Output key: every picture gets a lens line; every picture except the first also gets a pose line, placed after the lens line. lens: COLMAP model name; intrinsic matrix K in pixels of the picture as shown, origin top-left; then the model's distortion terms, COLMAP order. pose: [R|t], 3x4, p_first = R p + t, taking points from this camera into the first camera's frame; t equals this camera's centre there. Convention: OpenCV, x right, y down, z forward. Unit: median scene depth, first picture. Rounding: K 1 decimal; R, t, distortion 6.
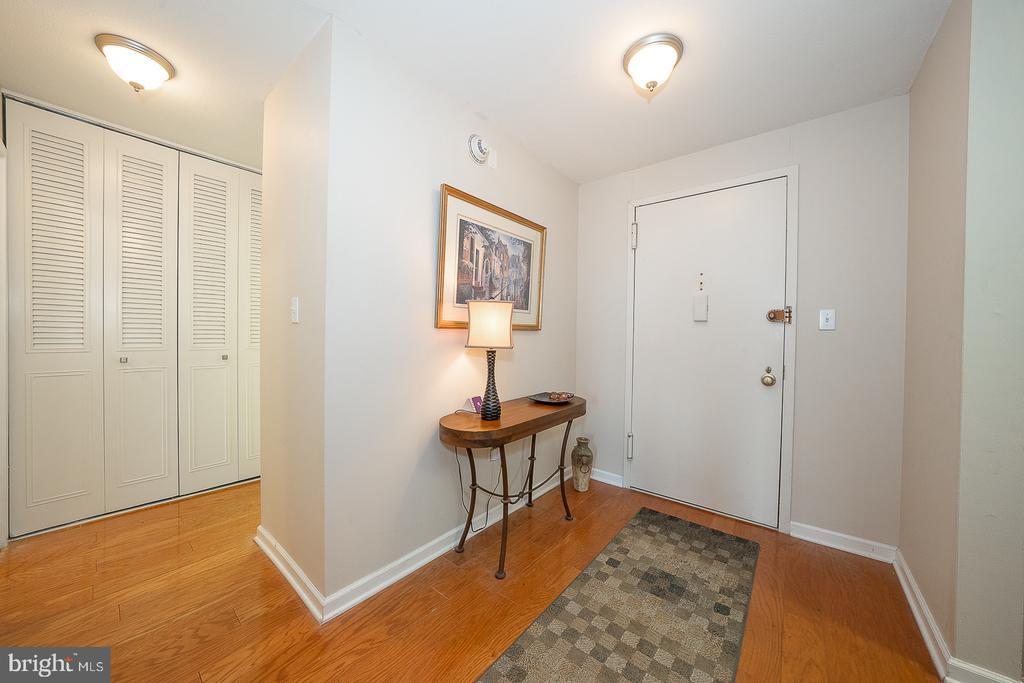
lens RADIAL K [[353.3, 0, 505.5], [0, 353.3, 334.8], [0, 0, 1]] dist [-0.018309, -0.000075]
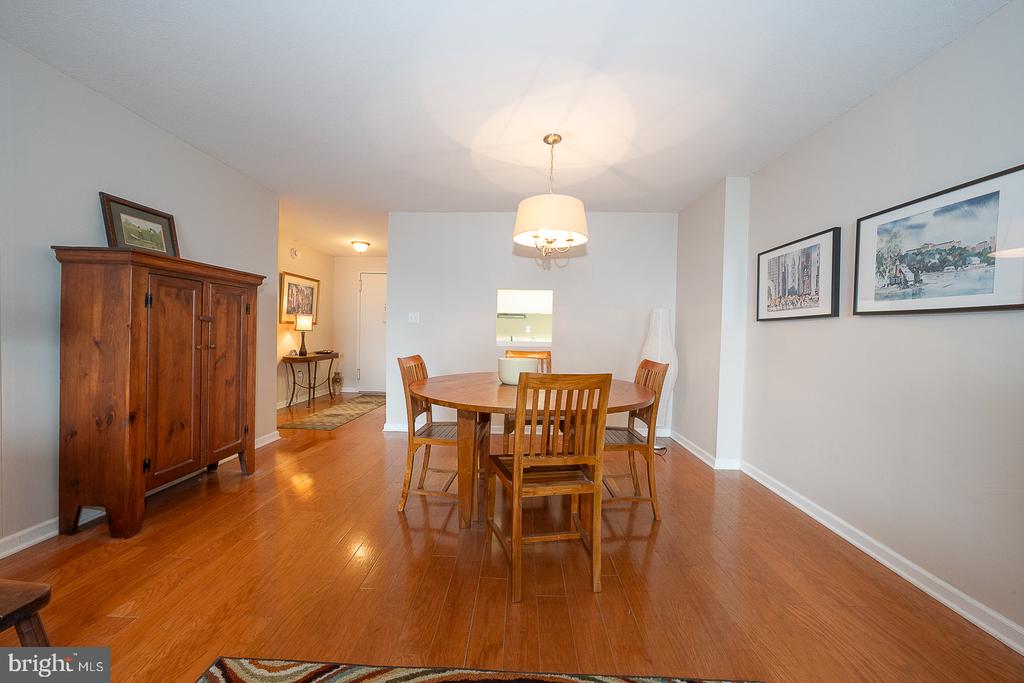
lens RADIAL K [[379.3, 0, 505.3], [0, 379.3, 332.8], [0, 0, 1]] dist [-0.002636, -0.000016]
pose [[0.799185, -0.006191, 0.601053, -0.503452], [0.003839, 0.999979, 0.005196, 0.039556], [-0.601072, -0.001845, 0.799192, -2.111361]]
